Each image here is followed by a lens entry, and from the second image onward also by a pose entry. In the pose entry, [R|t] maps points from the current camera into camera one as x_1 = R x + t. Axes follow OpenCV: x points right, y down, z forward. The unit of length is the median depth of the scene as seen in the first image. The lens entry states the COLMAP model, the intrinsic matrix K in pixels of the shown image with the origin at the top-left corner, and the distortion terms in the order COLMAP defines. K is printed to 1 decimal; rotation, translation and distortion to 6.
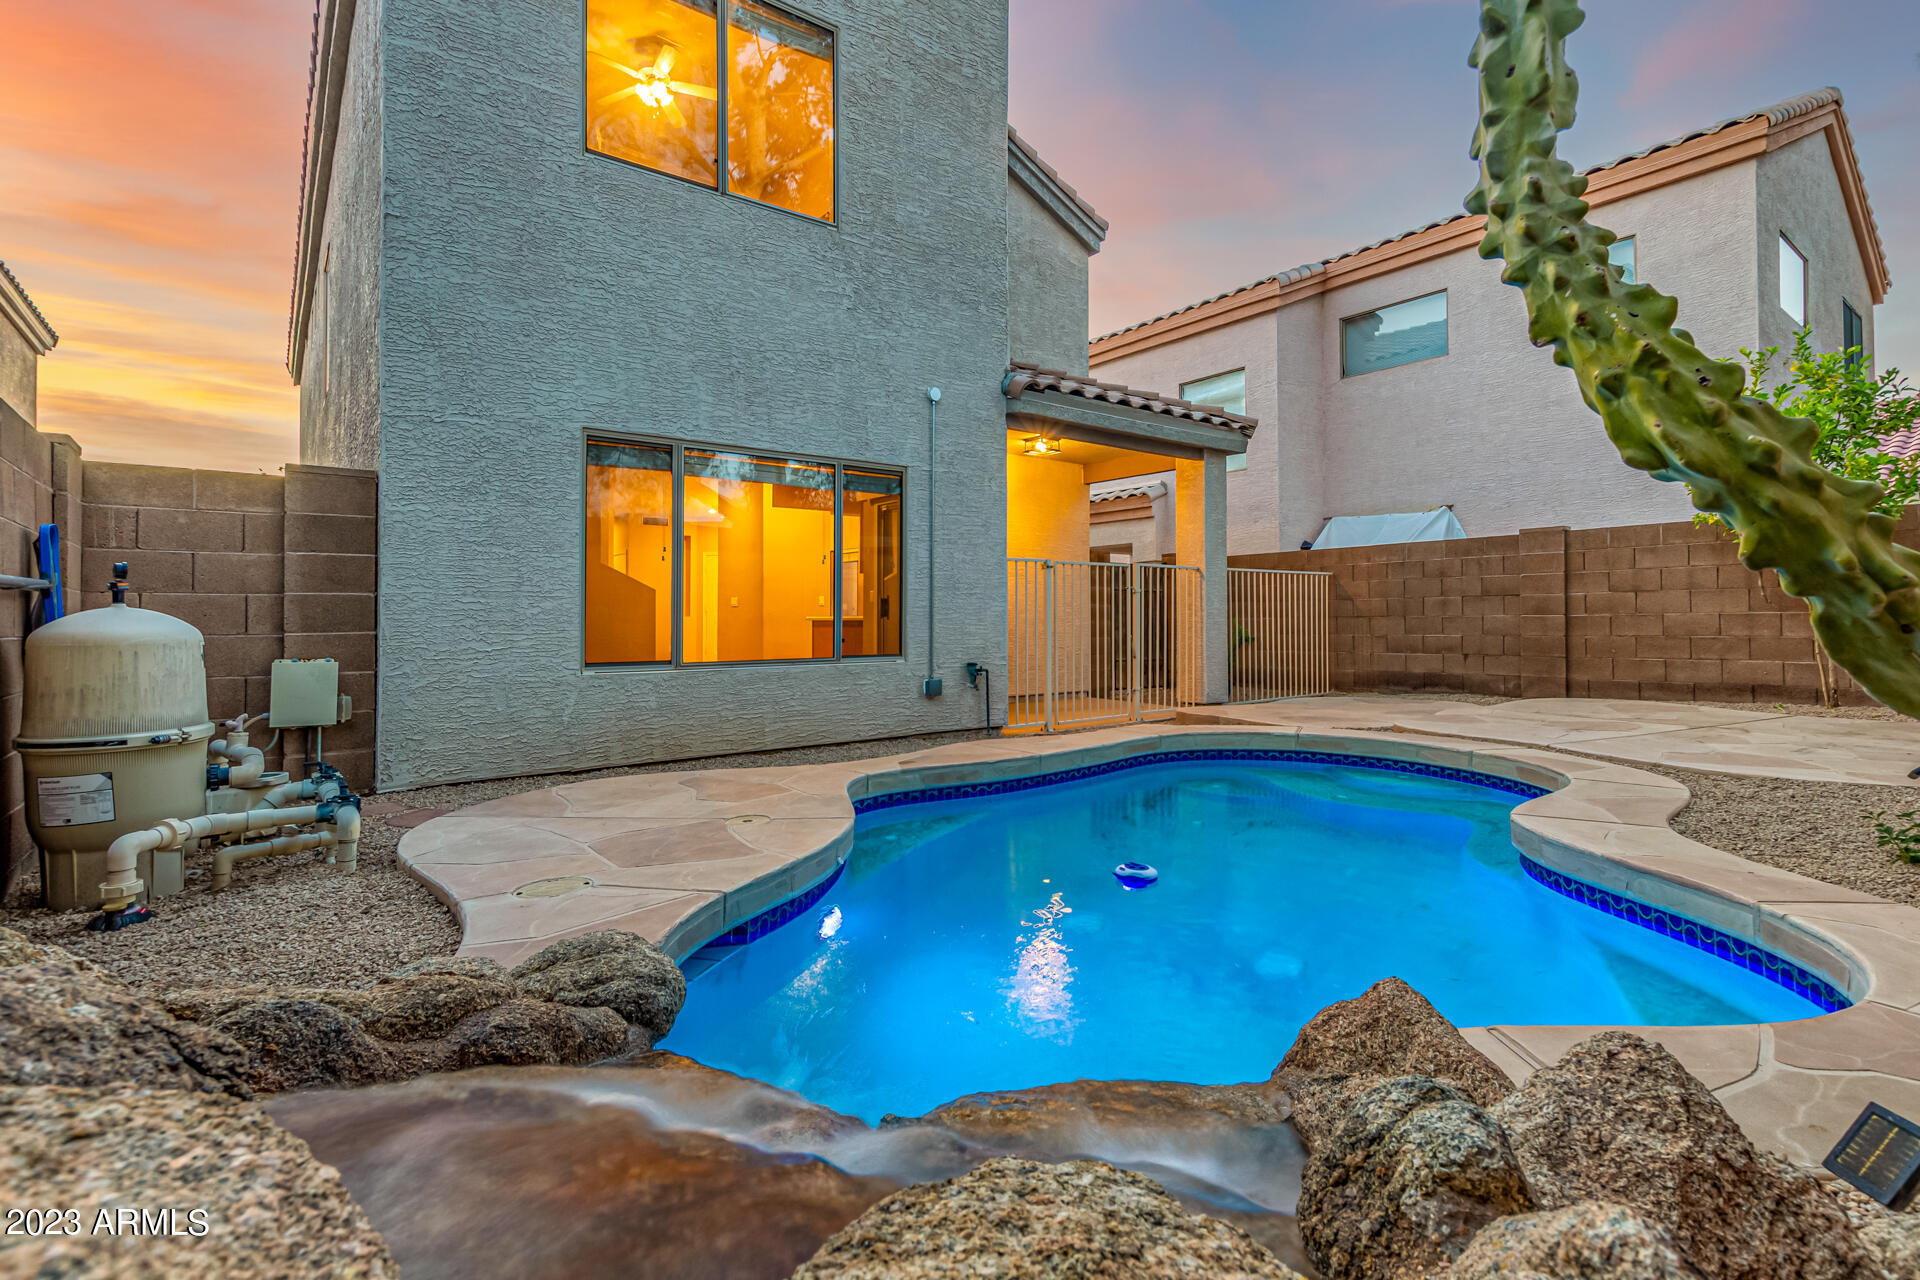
lens RADIAL K [[895.6, 0, 982.0], [0, 895.6, 596.3], [0, 0, 1]] dist [0.004863, -0.000160]
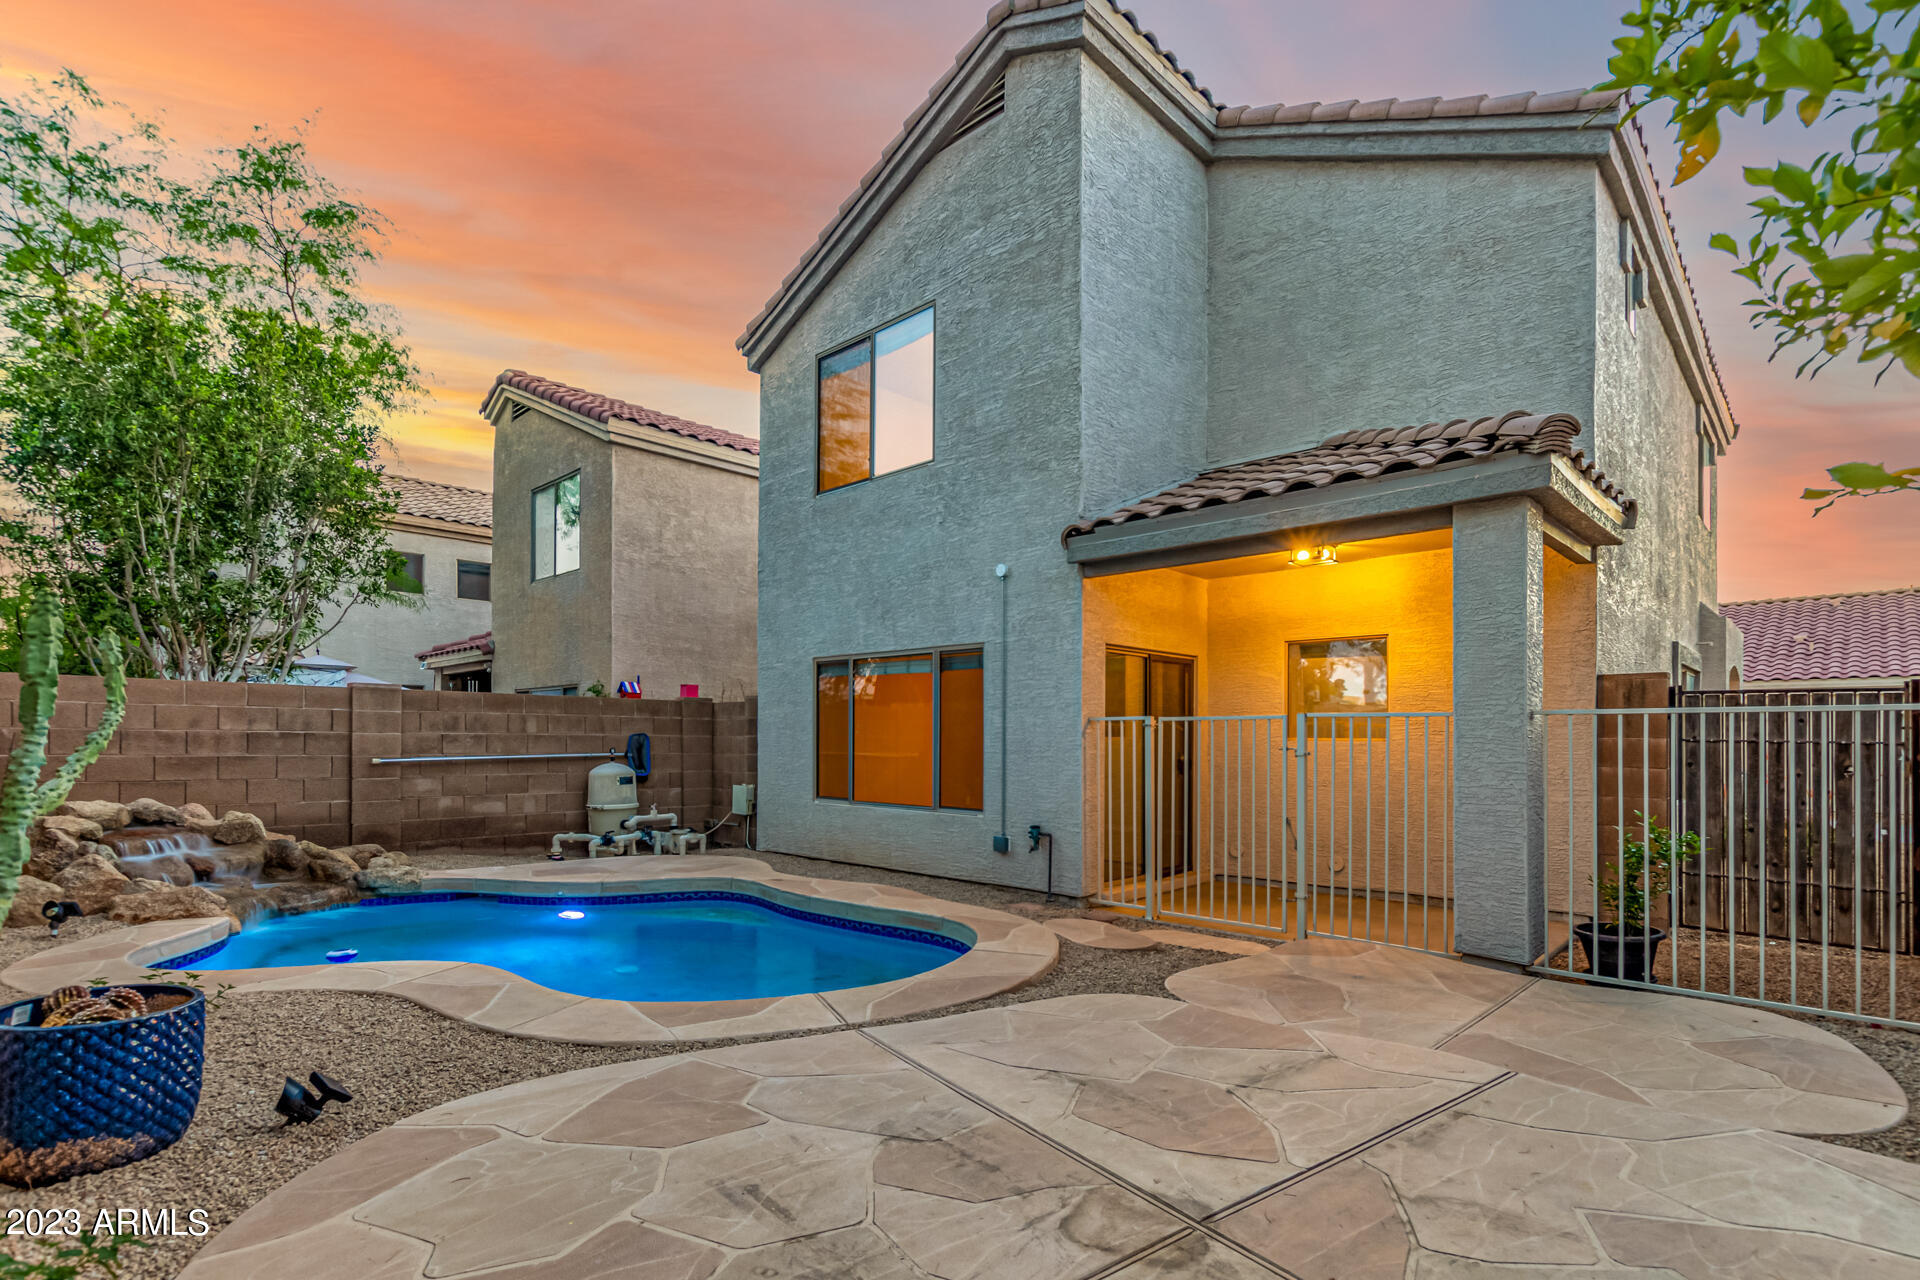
lens RADIAL K [[922.3, 0, 956.1], [0, 922.3, 724.7], [0, 0, 1]] dist [0.000607, -0.000060]
pose [[0.138220, -0.012054, -0.990328, 1.033250], [0.015338, 0.999832, -0.010029, -0.030880], [0.990283, -0.013804, 0.138382, 0.793379]]
